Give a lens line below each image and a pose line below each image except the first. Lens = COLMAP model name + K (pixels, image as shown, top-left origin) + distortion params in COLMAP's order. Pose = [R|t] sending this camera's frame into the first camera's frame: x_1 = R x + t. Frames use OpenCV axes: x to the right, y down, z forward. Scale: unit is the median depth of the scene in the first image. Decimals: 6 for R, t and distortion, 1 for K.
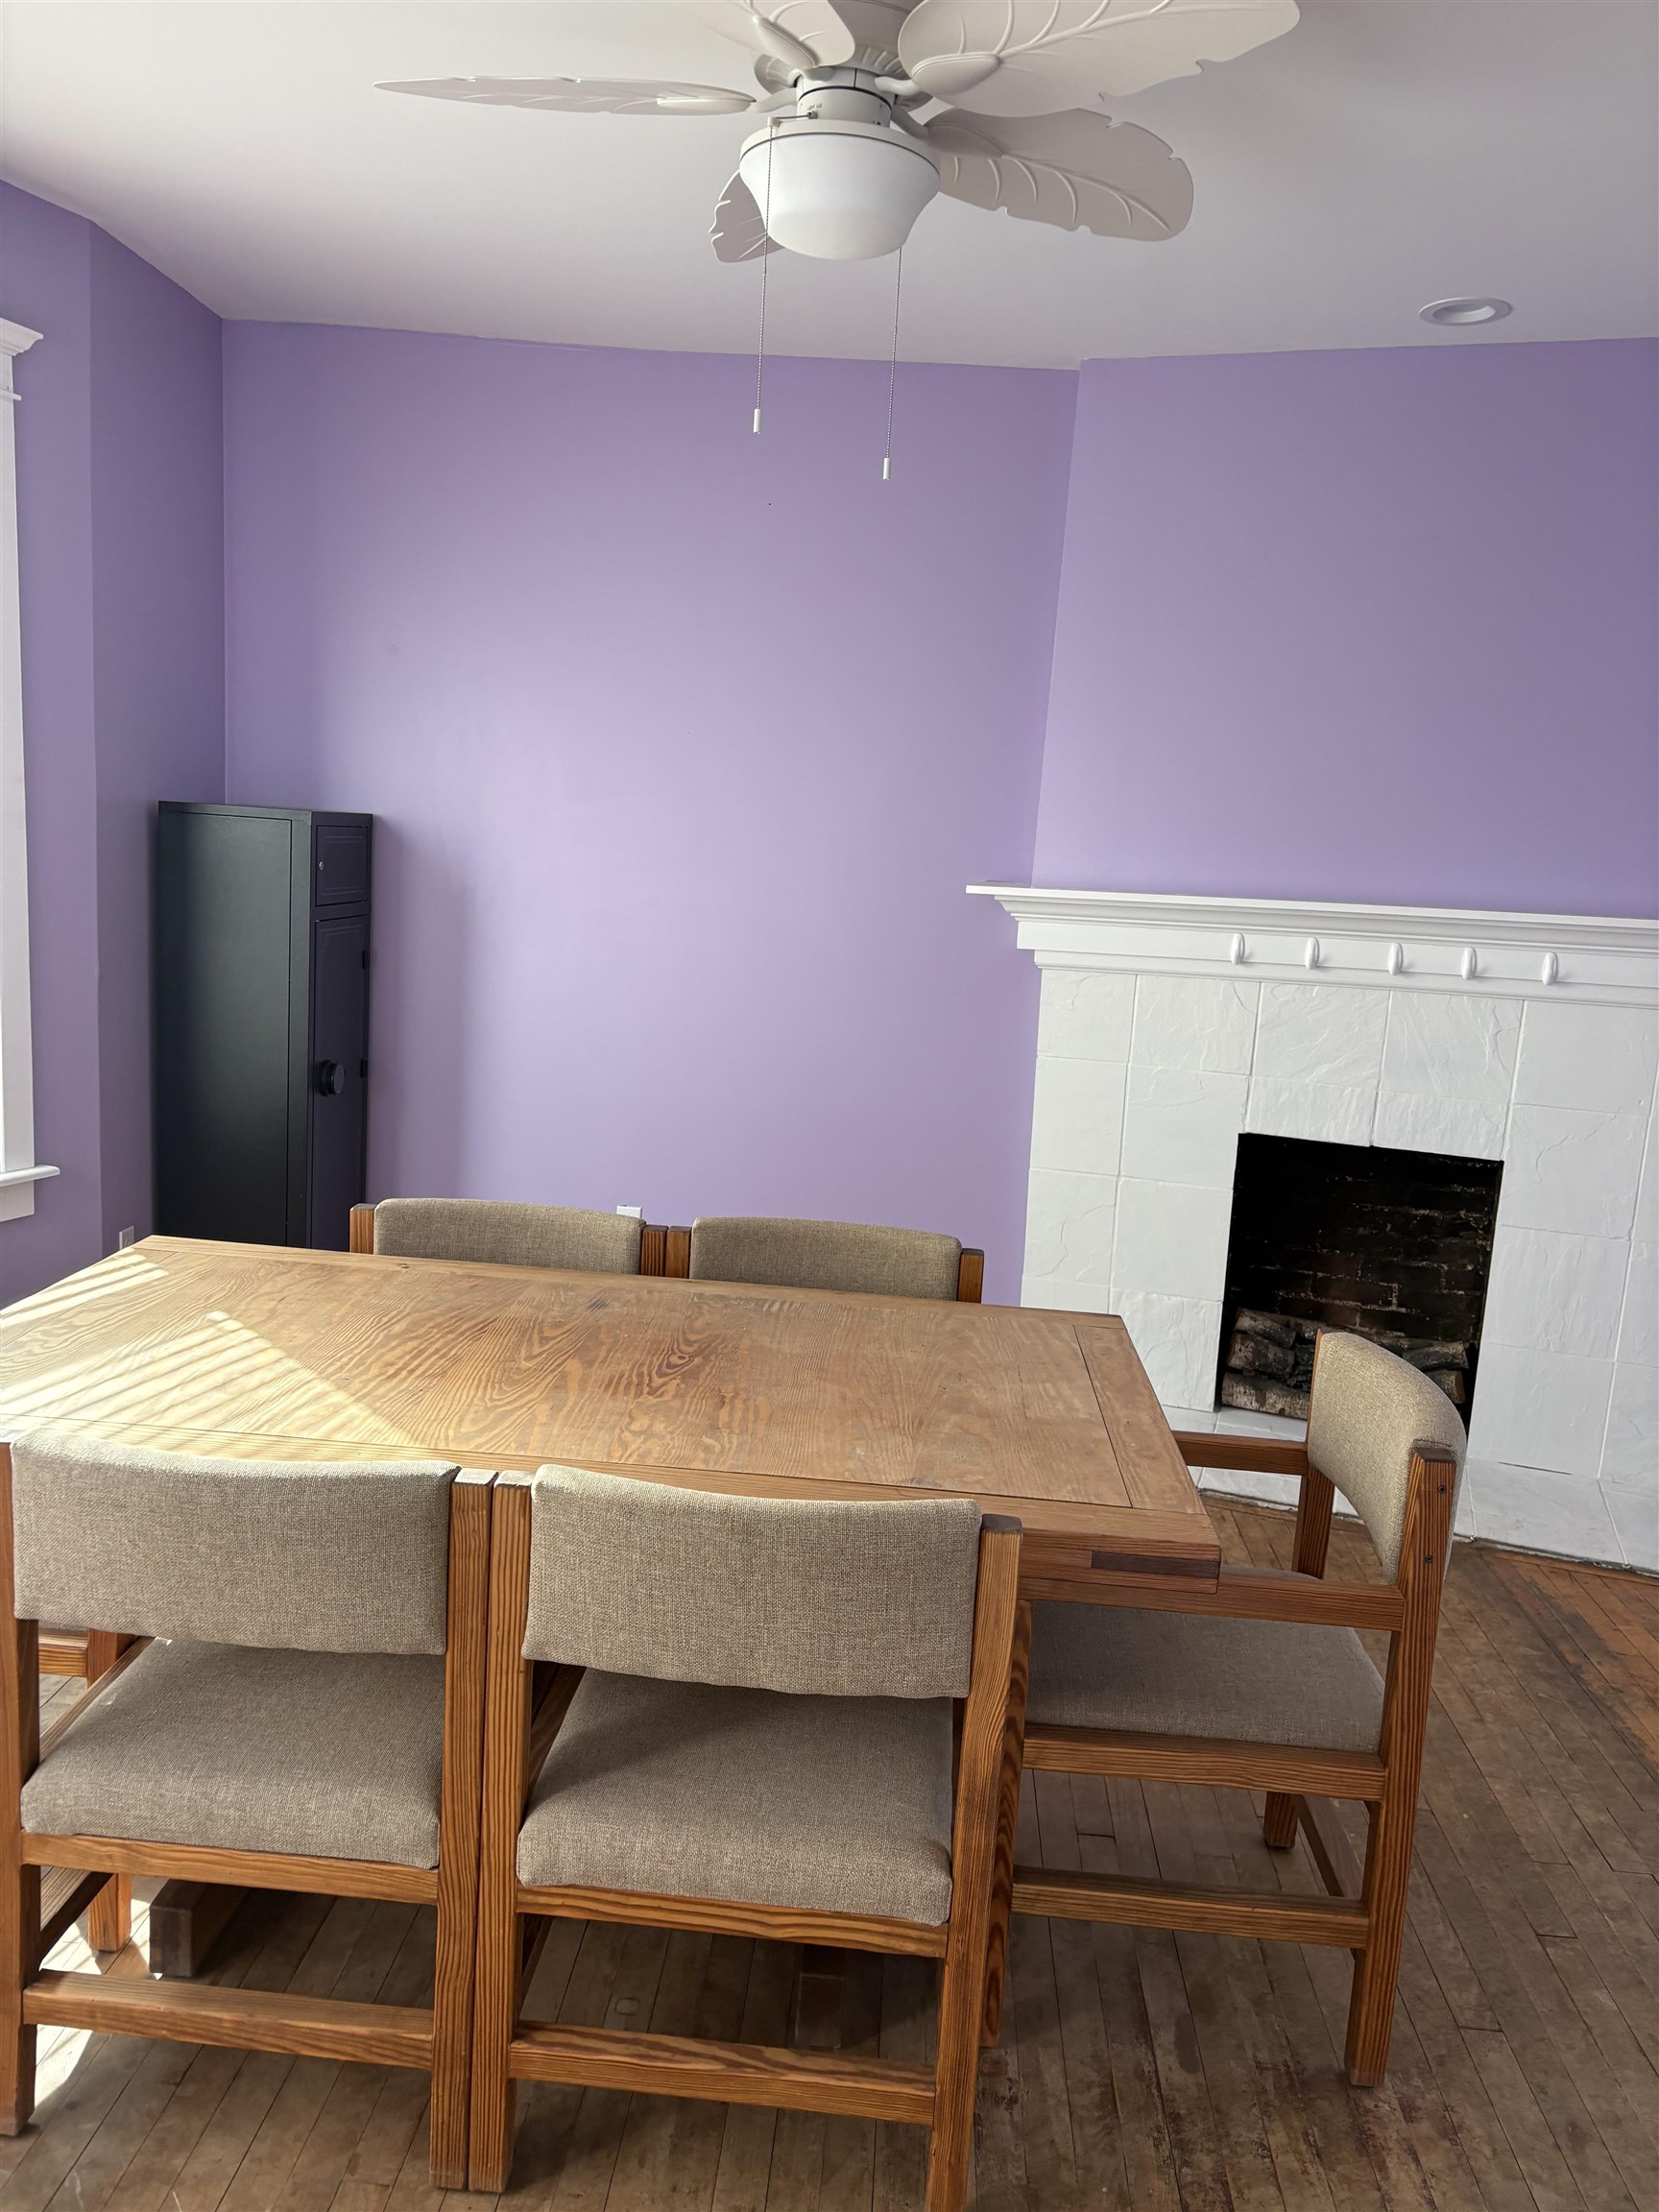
lens RADIAL K [[1680.6, 0, 829.5], [0, 1680.6, 1106.0], [0, 0, 1]] dist [0.056150, -0.058040]
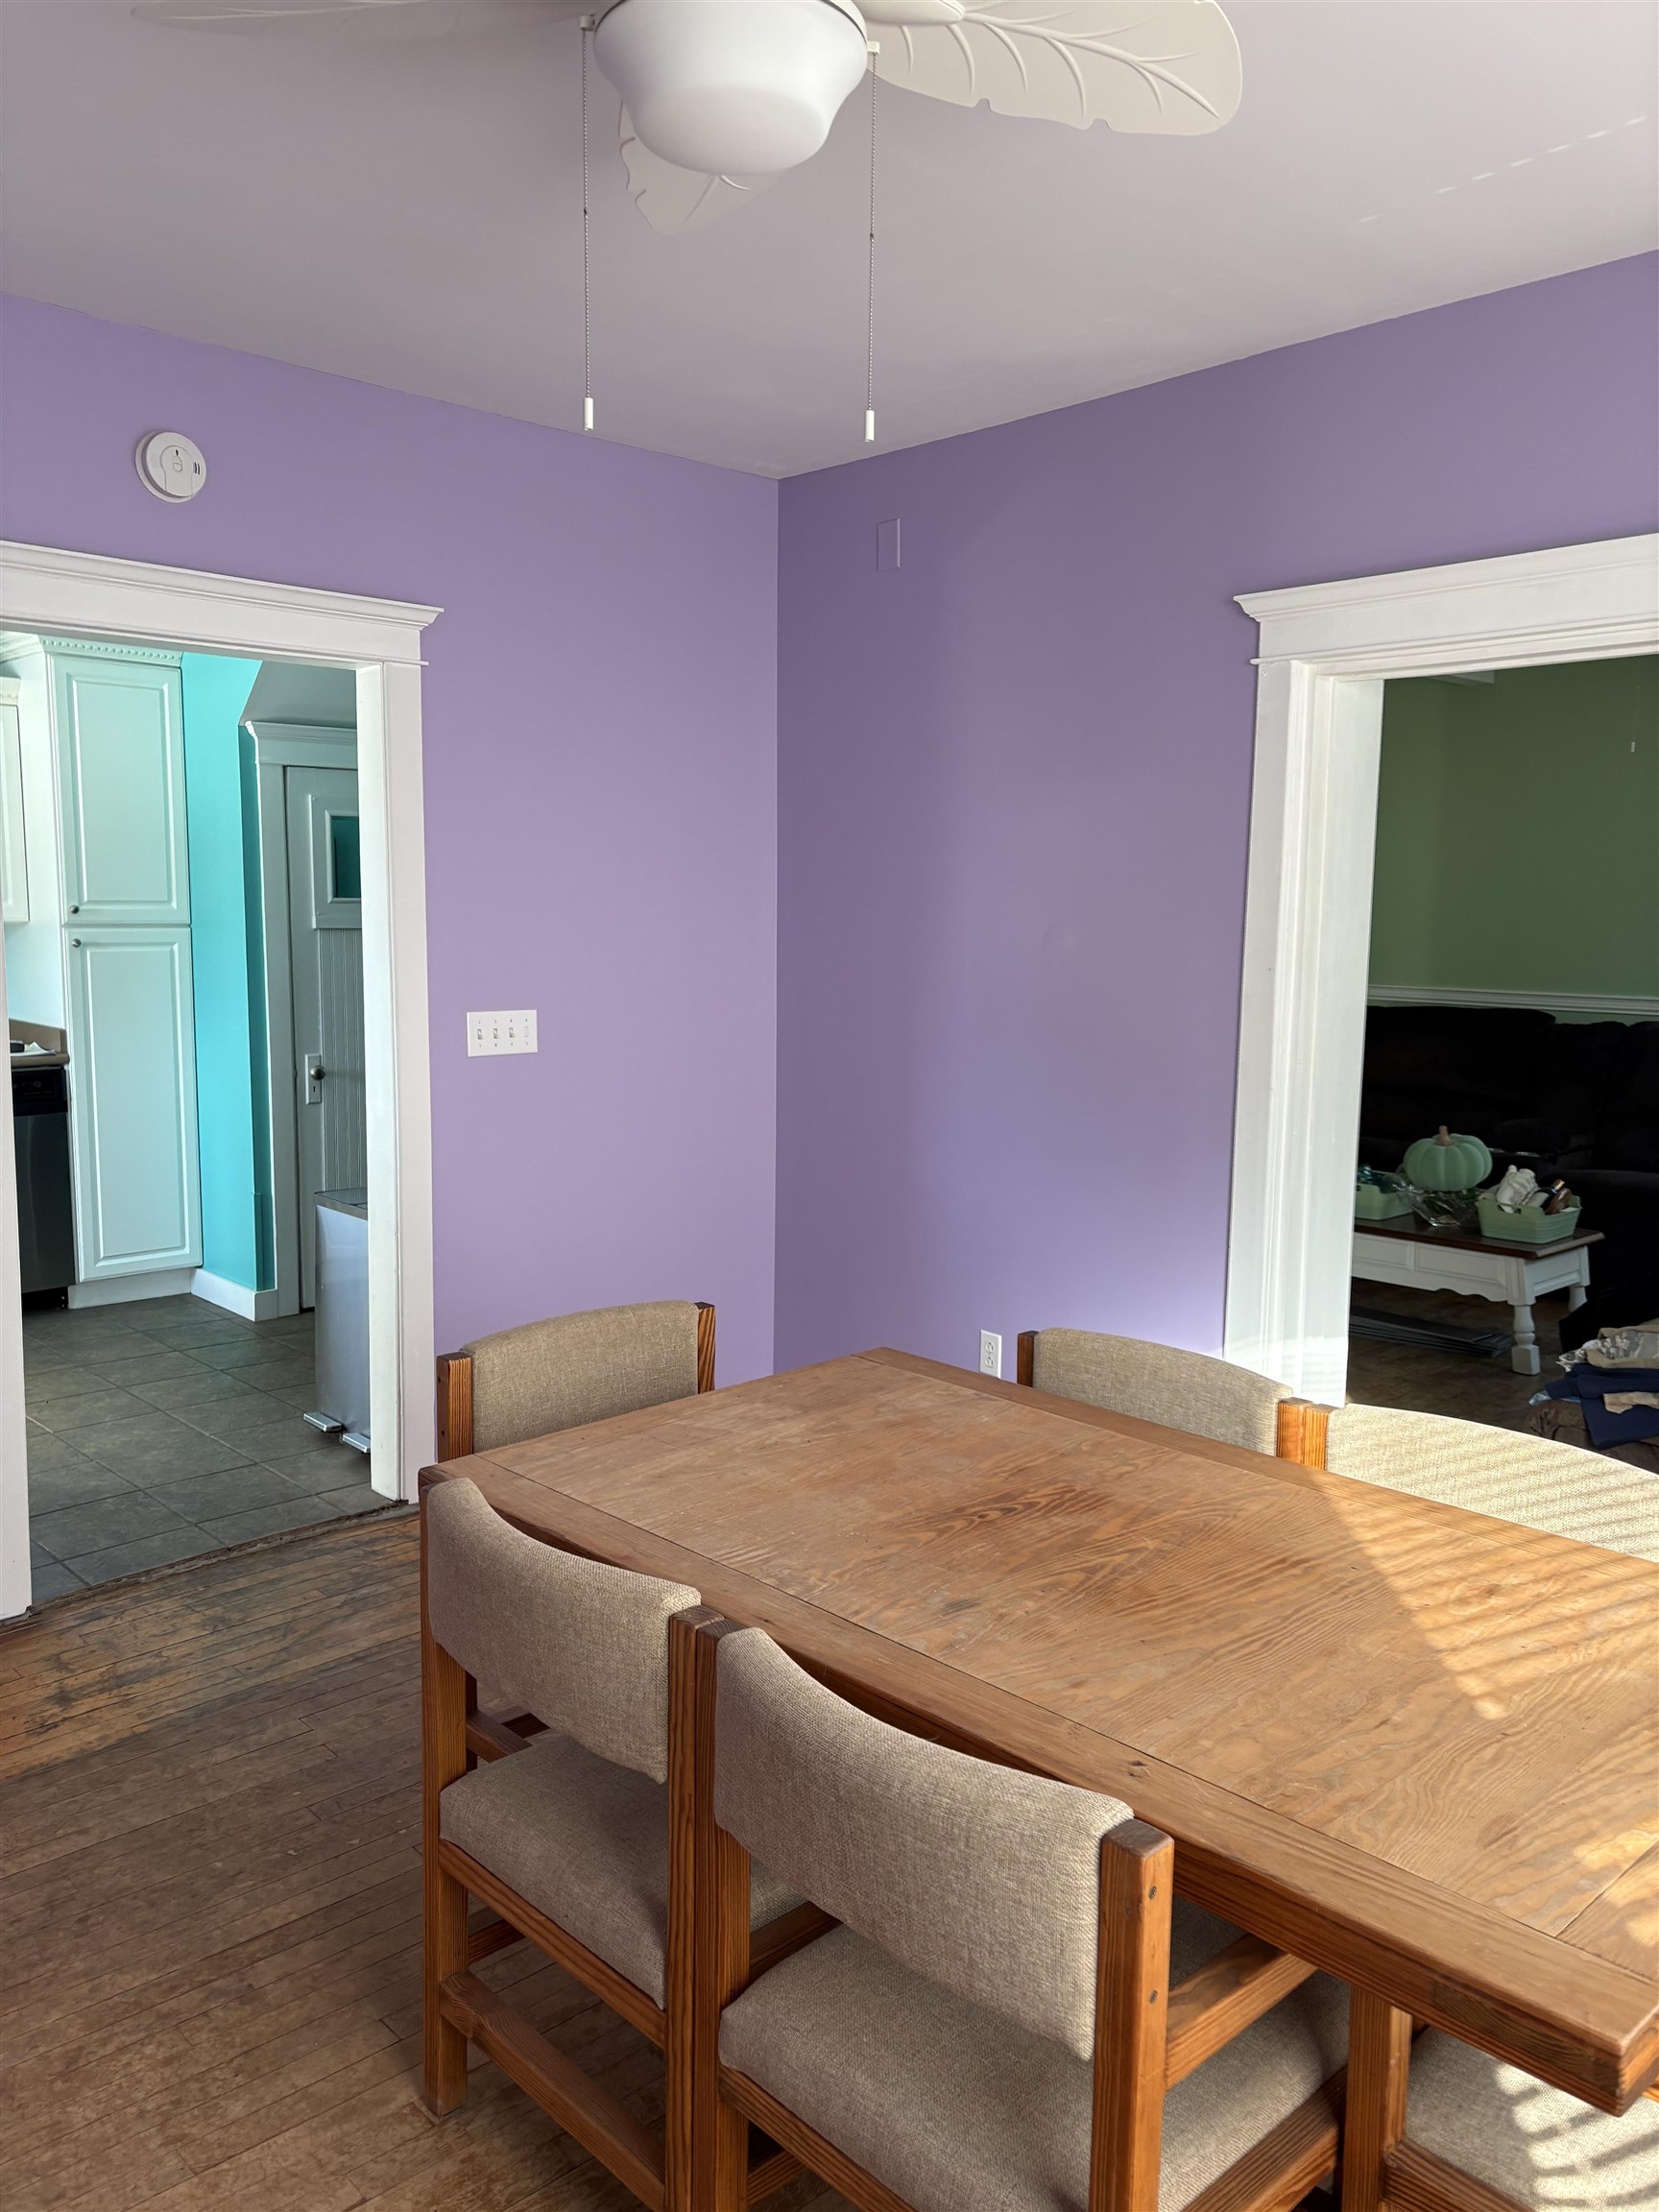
lens RADIAL K [[1680.6, 0, 829.5], [0, 1680.6, 1106.0], [0, 0, 1]] dist [0.056150, -0.058040]
pose [[-0.730757, -0.148835, 0.666215, -0.614275], [0.055573, 0.959732, 0.275364, -0.324753], [-0.680372, 0.238248, -0.693060, 1.672068]]
